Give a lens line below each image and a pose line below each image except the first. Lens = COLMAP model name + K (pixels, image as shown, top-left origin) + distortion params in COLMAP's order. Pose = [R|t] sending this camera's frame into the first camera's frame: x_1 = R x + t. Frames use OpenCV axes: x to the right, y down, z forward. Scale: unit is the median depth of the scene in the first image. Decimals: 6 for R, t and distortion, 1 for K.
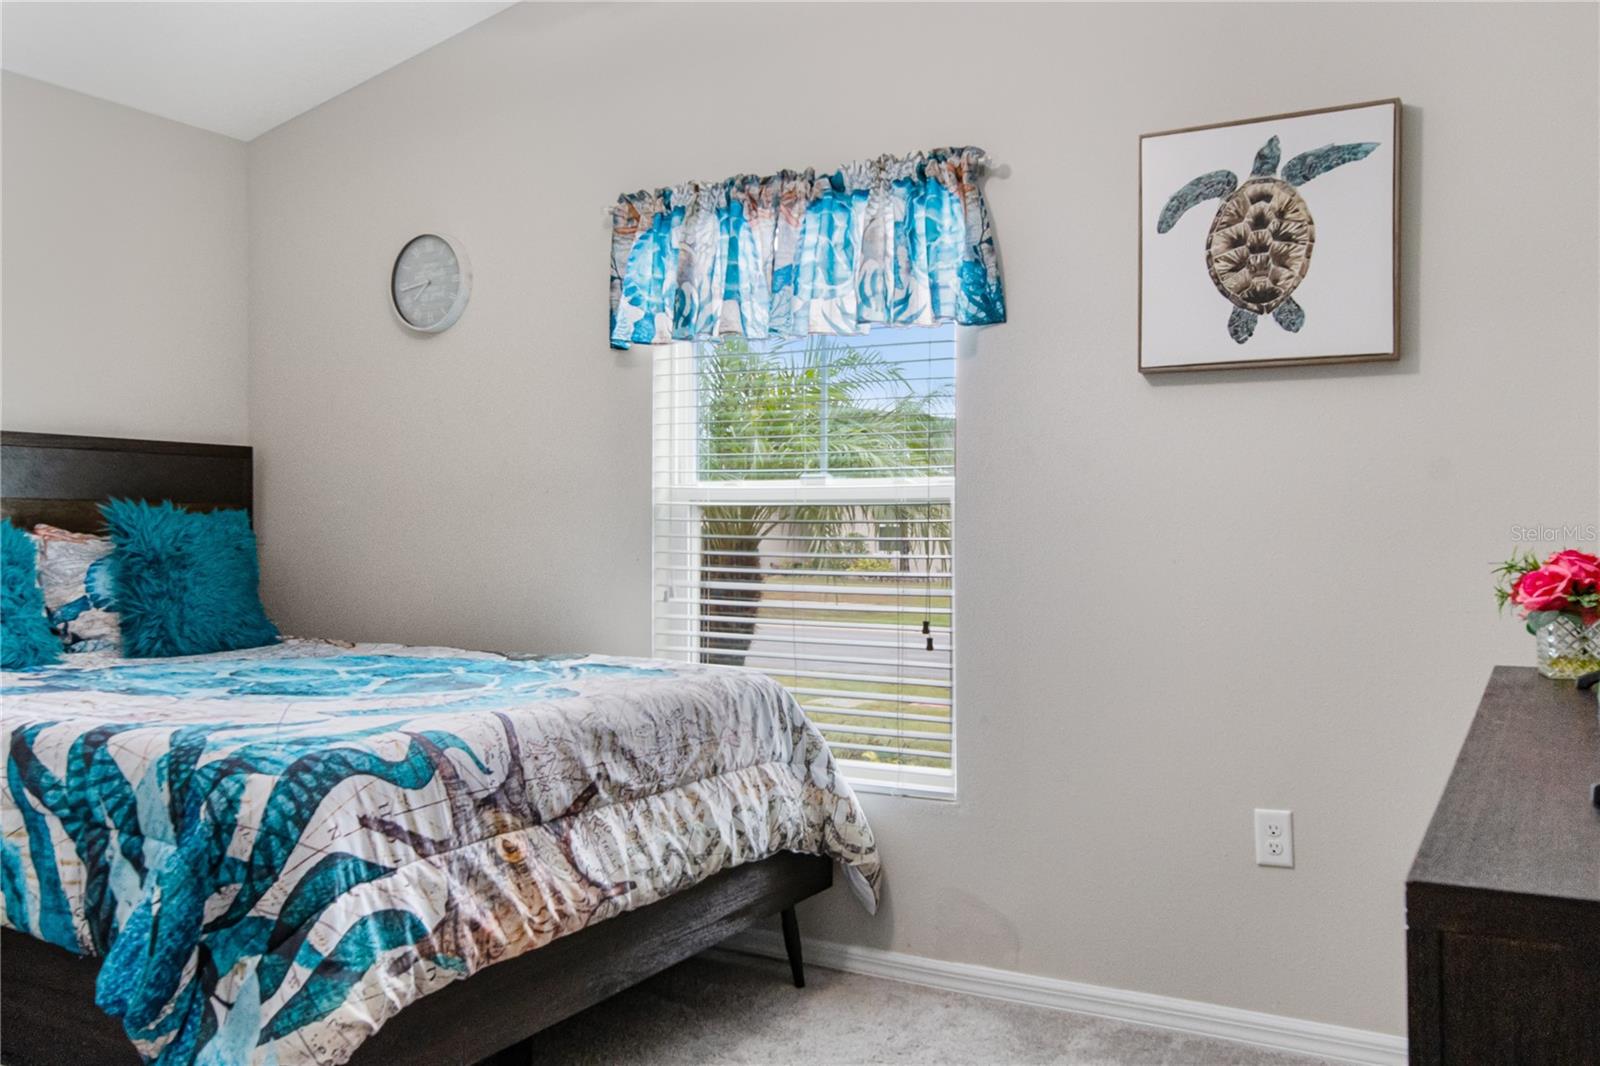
lens RADIAL K [[1346.8, 0, 800.0], [0, 1346.8, 533.0], [0, 0, 1]] dist [0.008361, 0.006114]
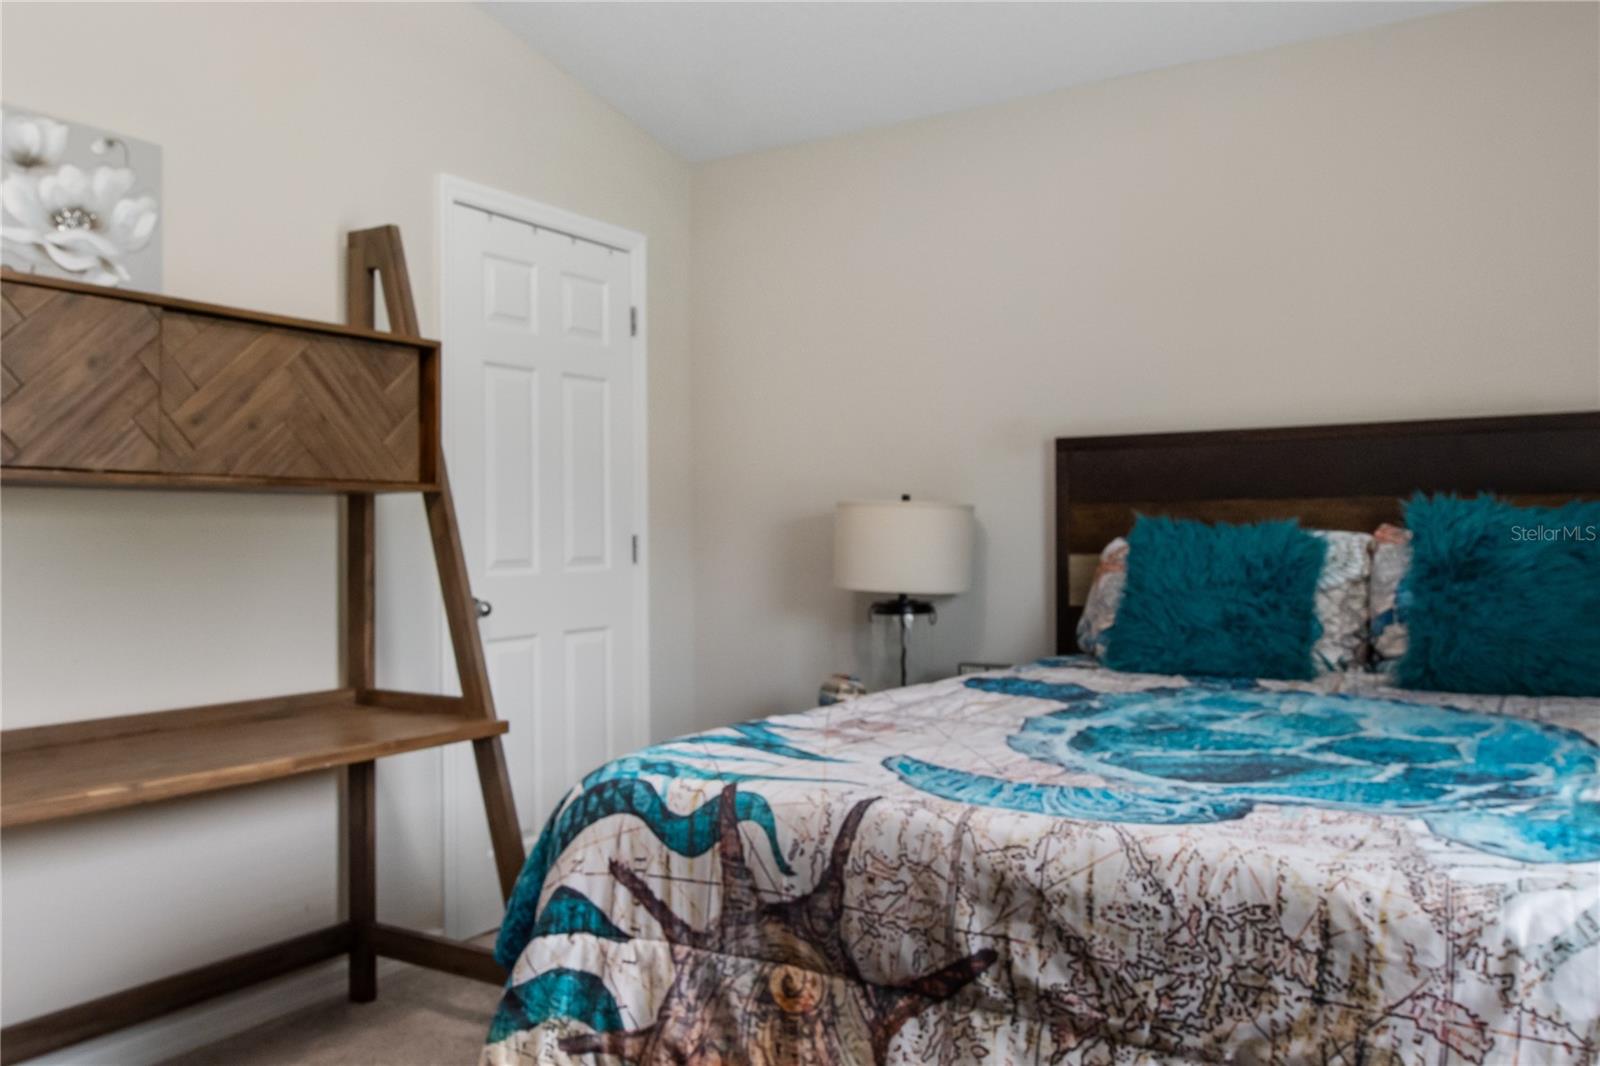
lens RADIAL K [[1243.1, 0, 803.3], [0, 1243.1, 521.3], [0, 0, 1]] dist [0.005918, -0.005339]
pose [[-0.050480, -0.013435, -0.998635, 0.436545], [0.006930, 0.999881, -0.013802, 0.000678], [0.998701, -0.007617, -0.050381, 1.057722]]
